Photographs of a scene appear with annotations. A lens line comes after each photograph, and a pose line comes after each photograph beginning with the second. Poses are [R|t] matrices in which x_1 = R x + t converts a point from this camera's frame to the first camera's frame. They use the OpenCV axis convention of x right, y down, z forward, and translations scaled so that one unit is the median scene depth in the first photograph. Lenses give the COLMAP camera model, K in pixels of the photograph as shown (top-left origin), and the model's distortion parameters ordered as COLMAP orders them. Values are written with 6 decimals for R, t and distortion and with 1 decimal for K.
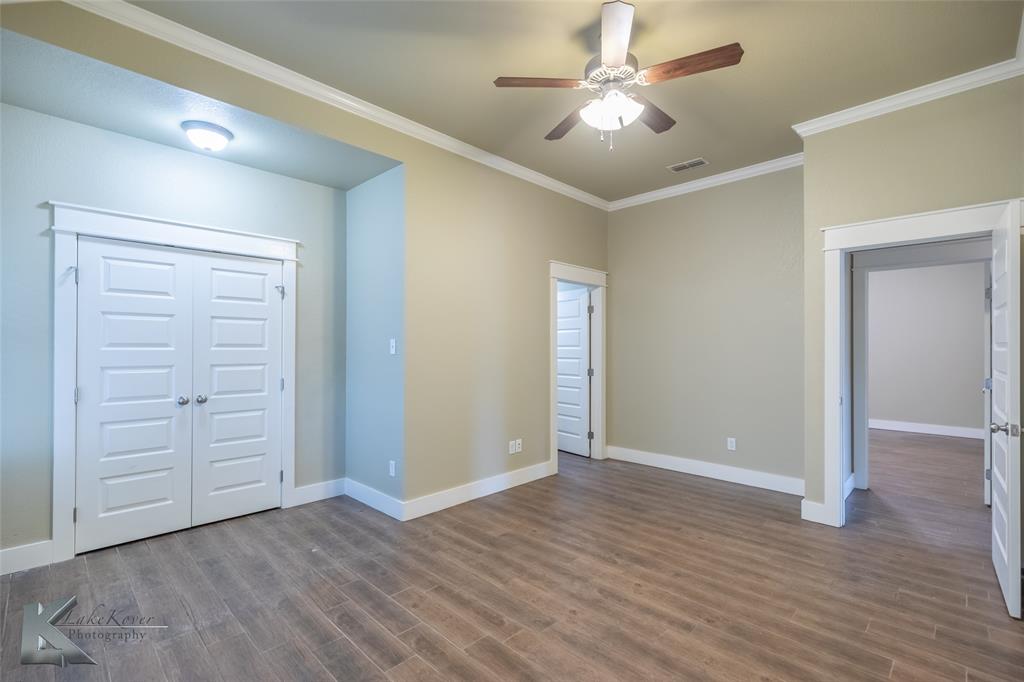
lens RADIAL K [[461.9, 0, 510.6], [0, 461.9, 344.1], [0, 0, 1]] dist [0.006130, 0.000120]
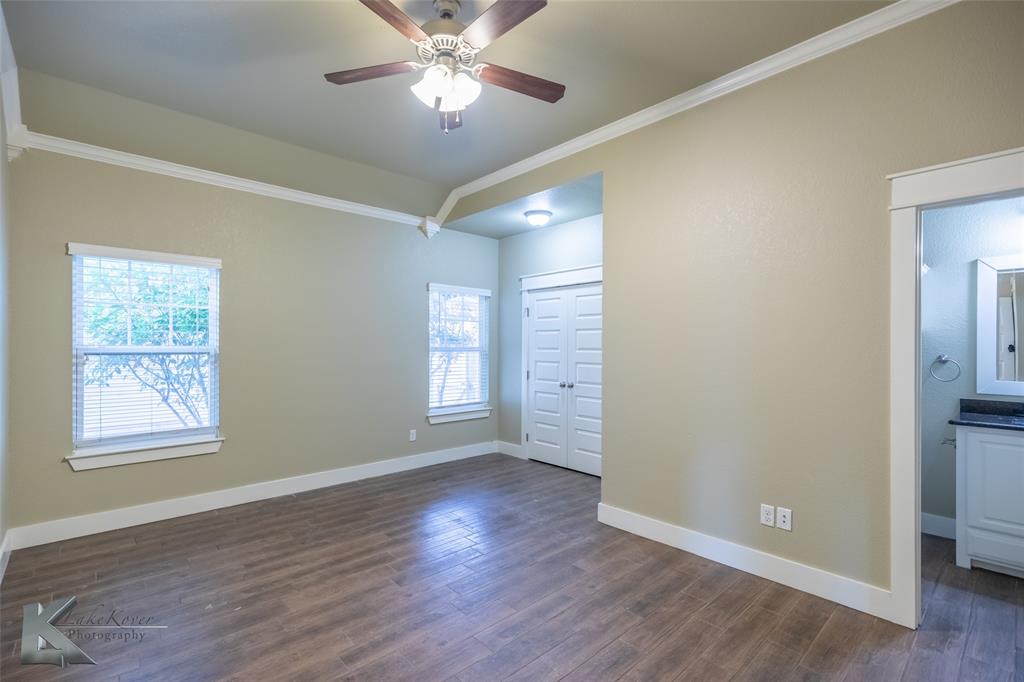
lens RADIAL K [[461.9, 0, 510.2], [0, 461.9, 341.8], [0, 0, 1]] dist [0.006130, 0.000120]
pose [[-0.050961, -0.009064, -0.998659, 0.522919], [0.005660, 0.999940, -0.009364, -0.004624], [0.998685, -0.006130, -0.050907, 0.554369]]
